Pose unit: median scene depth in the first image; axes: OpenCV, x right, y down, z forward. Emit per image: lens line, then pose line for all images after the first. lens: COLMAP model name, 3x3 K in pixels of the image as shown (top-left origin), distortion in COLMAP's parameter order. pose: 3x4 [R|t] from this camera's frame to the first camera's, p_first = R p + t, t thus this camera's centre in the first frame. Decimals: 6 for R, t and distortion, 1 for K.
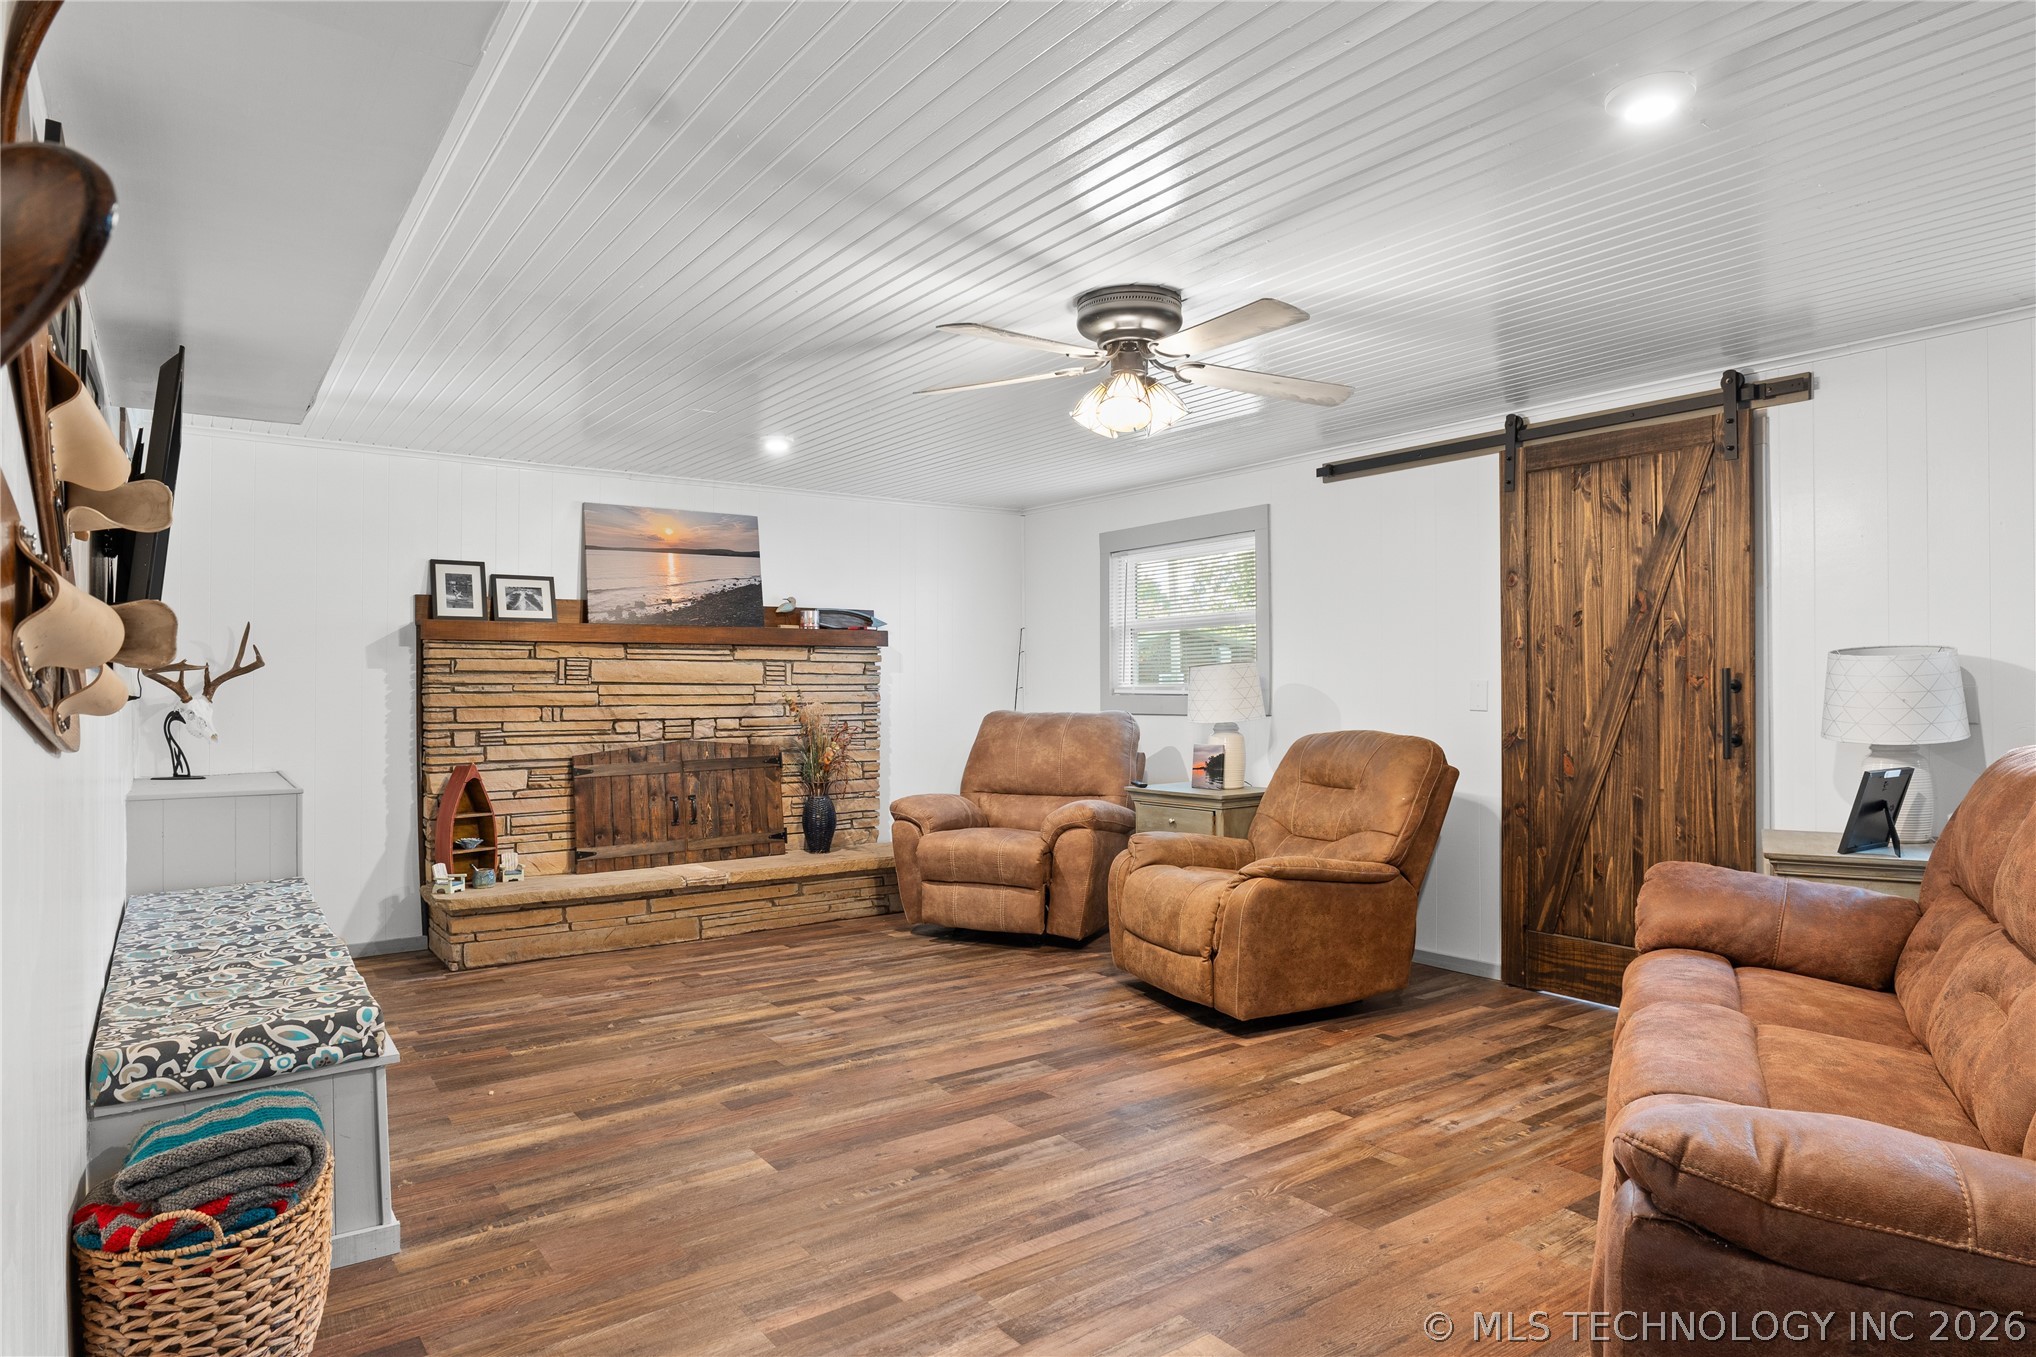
lens RADIAL K [[1212.8, 0, 1021.3], [0, 1212.8, 683.9], [0, 0, 1]] dist [-0.020802, 0.000931]
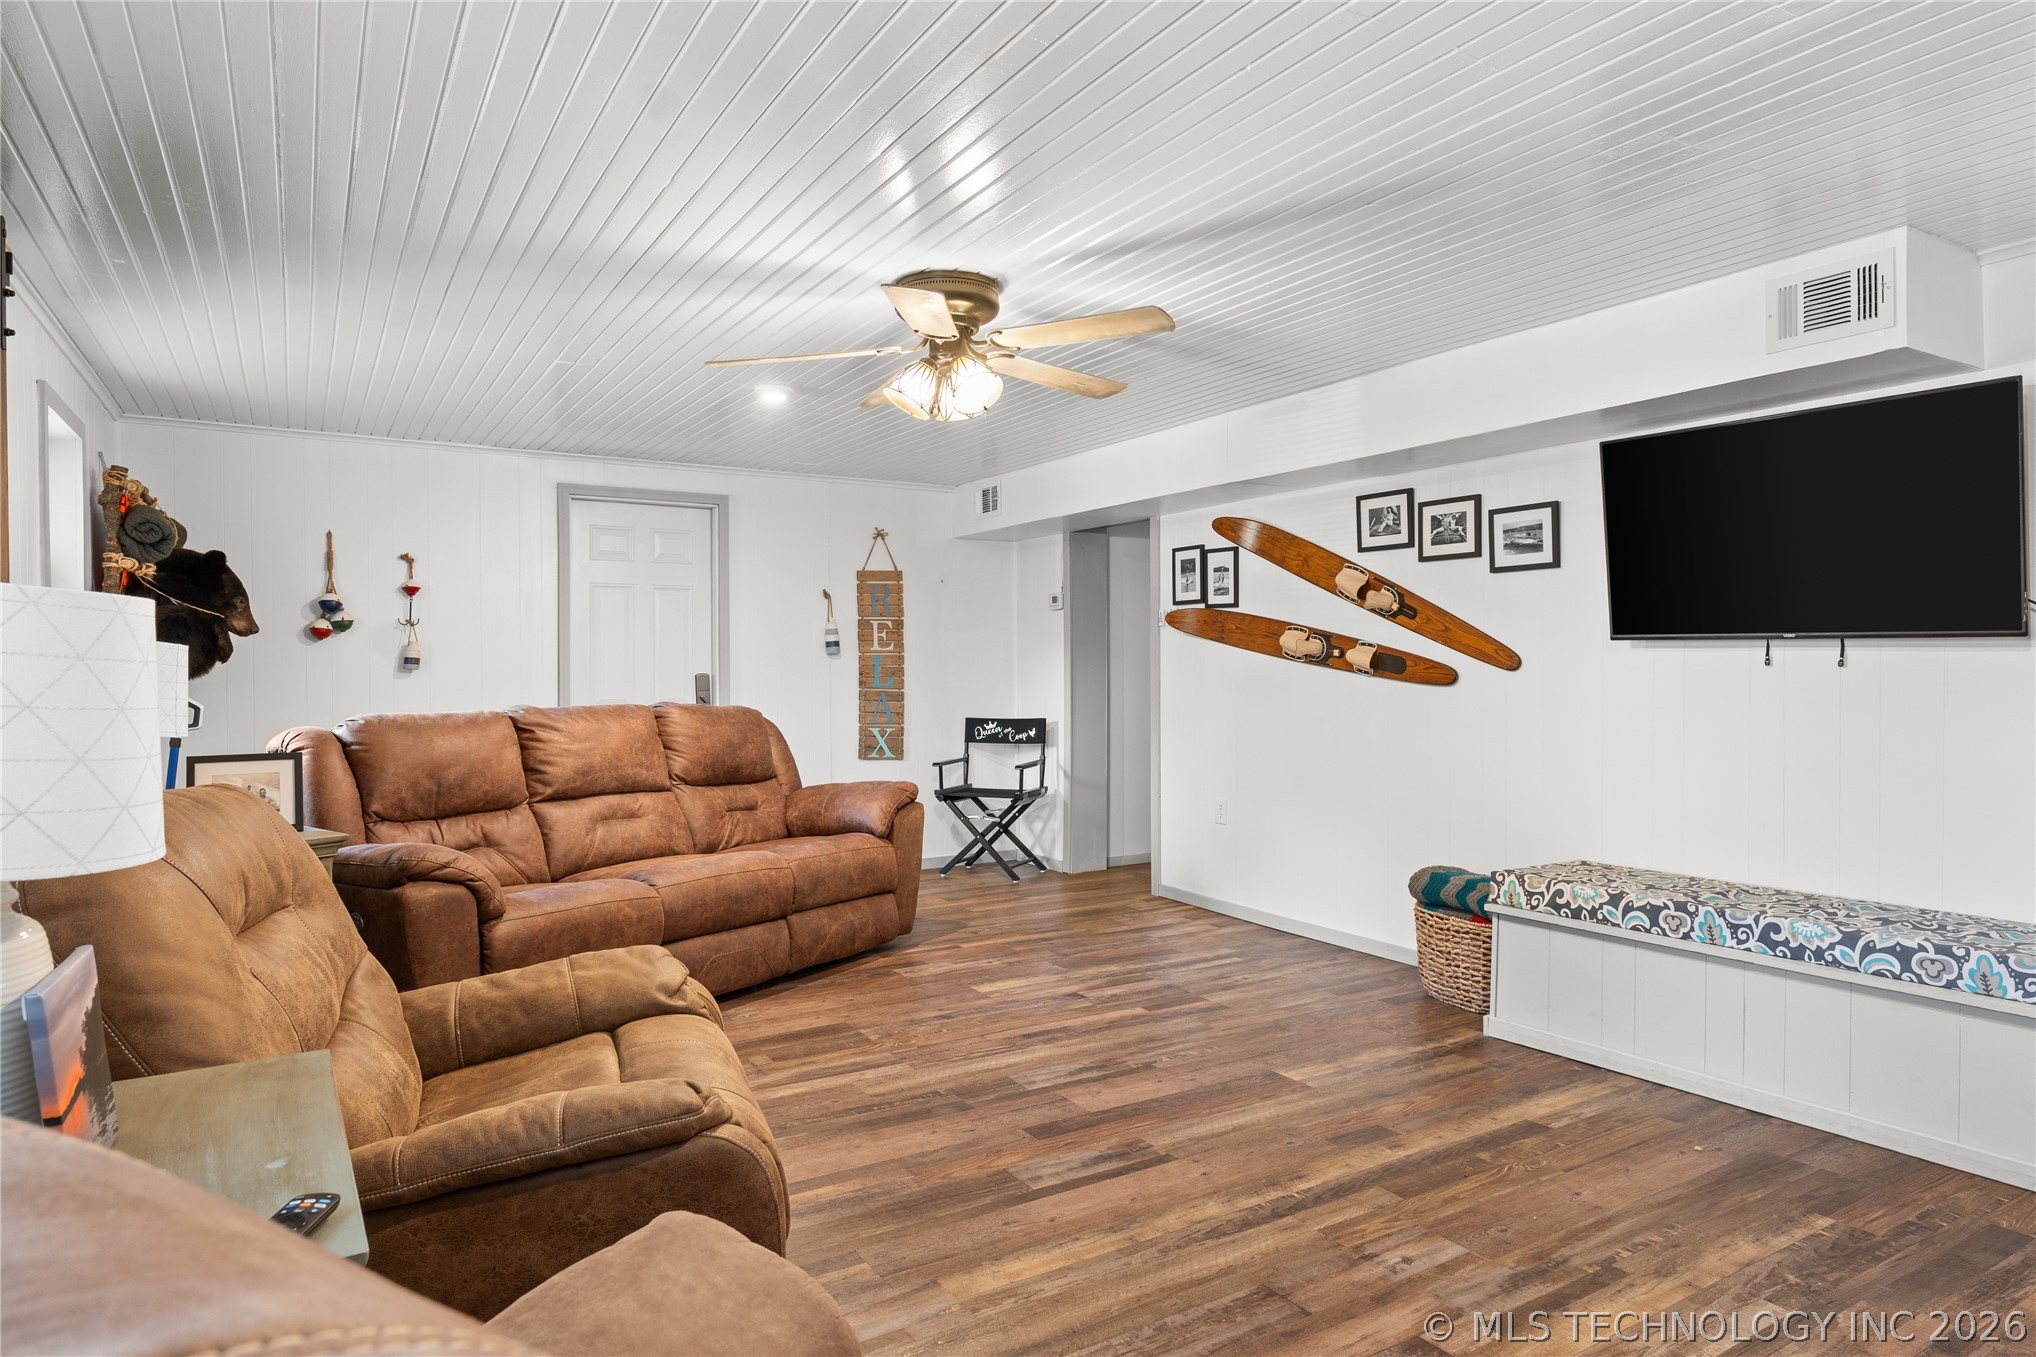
lens RADIAL K [[1212.8, 0, 1017.0], [0, 1212.8, 676.2], [0, 0, 1]] dist [-0.020802, 0.000931]
pose [[-0.996864, 0.011364, 0.078319, -0.044038], [0.012073, 0.999890, 0.008596, 0.001080], [-0.078213, 0.009515, -0.996891, 1.998319]]
